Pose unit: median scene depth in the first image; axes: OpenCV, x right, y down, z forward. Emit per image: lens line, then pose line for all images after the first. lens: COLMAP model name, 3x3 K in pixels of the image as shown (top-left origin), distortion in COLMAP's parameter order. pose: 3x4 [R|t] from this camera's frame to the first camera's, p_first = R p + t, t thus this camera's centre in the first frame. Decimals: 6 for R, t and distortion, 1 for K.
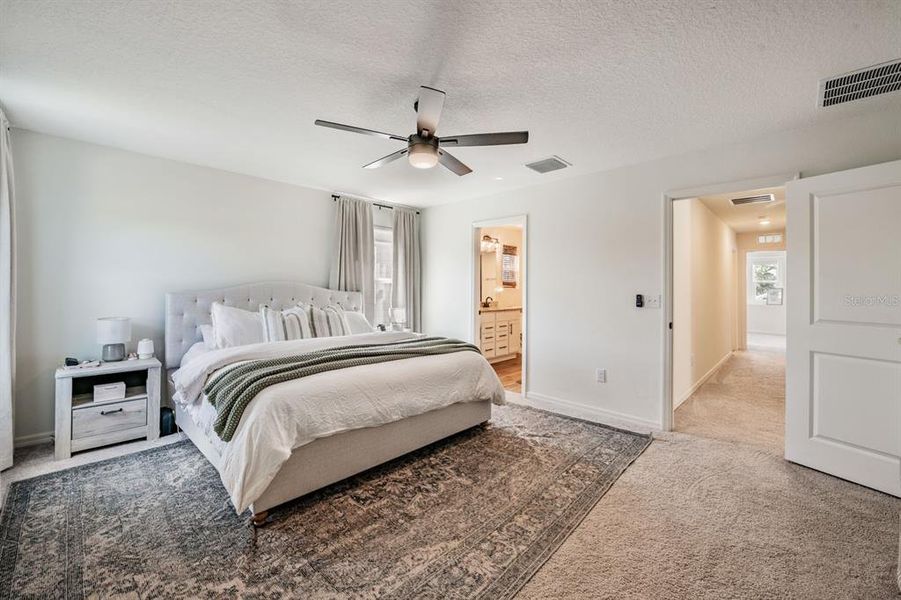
lens RADIAL K [[353.7, 0, 452.2], [0, 353.7, 290.6], [0, 0, 1]] dist [-0.001227, 0.000022]
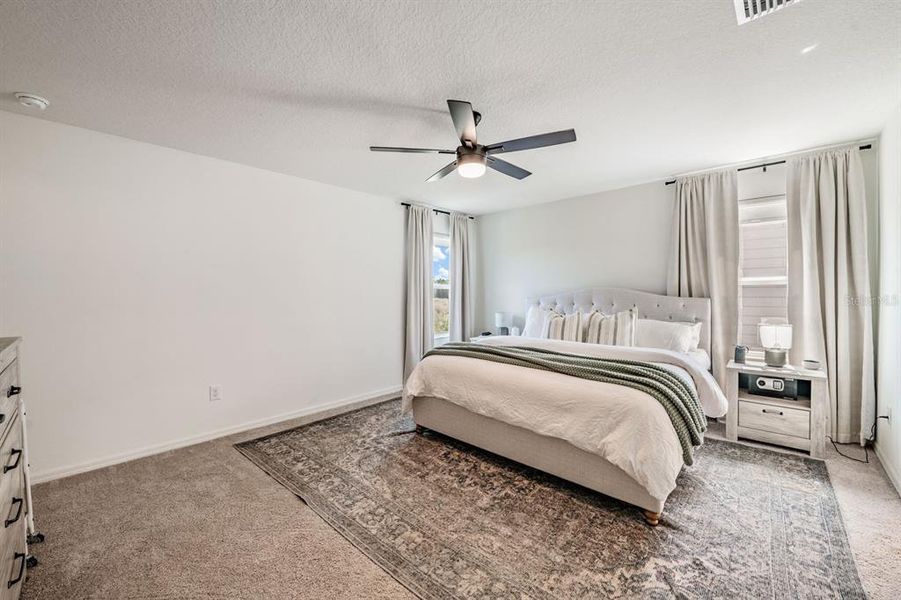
lens RADIAL K [[353.7, 0, 454.4], [0, 353.7, 302.4], [0, 0, 1]] dist [-0.001227, 0.000022]
pose [[0.035884, 0.012905, -0.999273, 0.899910], [0.002894, 0.999911, 0.013017, 0.003516], [0.999352, -0.003359, 0.035843, 0.845538]]
